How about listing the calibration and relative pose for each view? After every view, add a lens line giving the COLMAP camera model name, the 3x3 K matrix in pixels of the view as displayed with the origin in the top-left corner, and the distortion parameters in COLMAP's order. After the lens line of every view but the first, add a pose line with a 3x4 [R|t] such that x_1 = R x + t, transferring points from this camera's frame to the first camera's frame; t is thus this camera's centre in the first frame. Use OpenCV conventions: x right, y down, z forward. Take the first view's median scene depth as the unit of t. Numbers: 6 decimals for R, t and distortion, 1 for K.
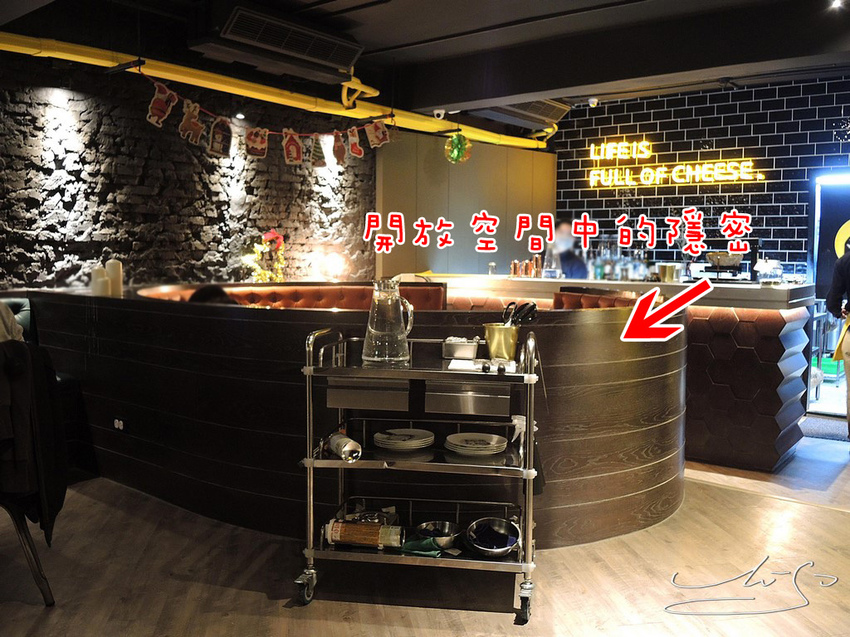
lens RADIAL K [[775.8, 0, 425.0], [0, 775.8, 318.5], [0, 0, 1]] dist [-0.011871, -0.119438]
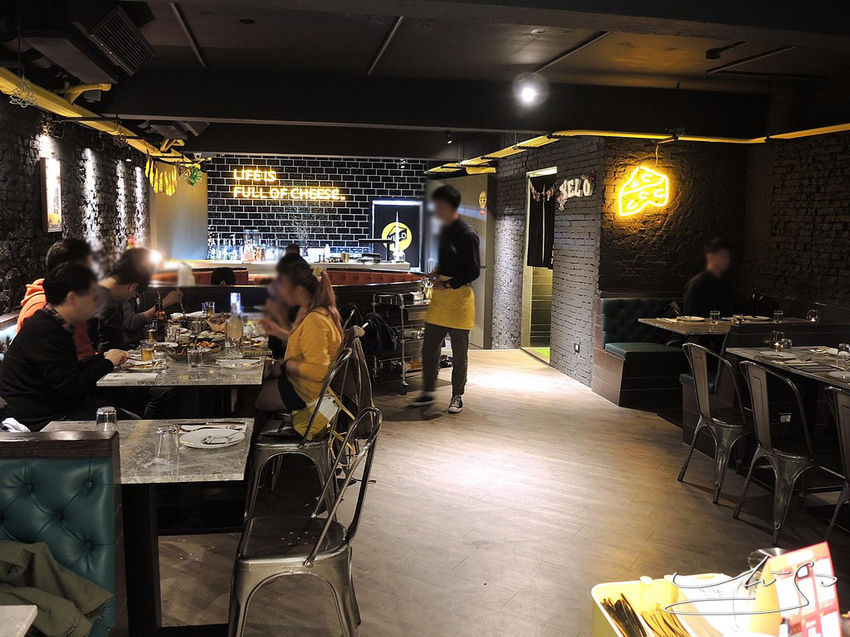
lens RADIAL K [[775.8, 0, 425.0], [0, 775.8, 318.5], [0, 0, 1]] dist [-0.011871, -0.119438]
pose [[0.654784, -0.090211, 0.750414, -0.728547], [0.050784, 0.995859, 0.075405, -0.031792], [-0.754108, -0.011265, 0.656653, -0.283838]]
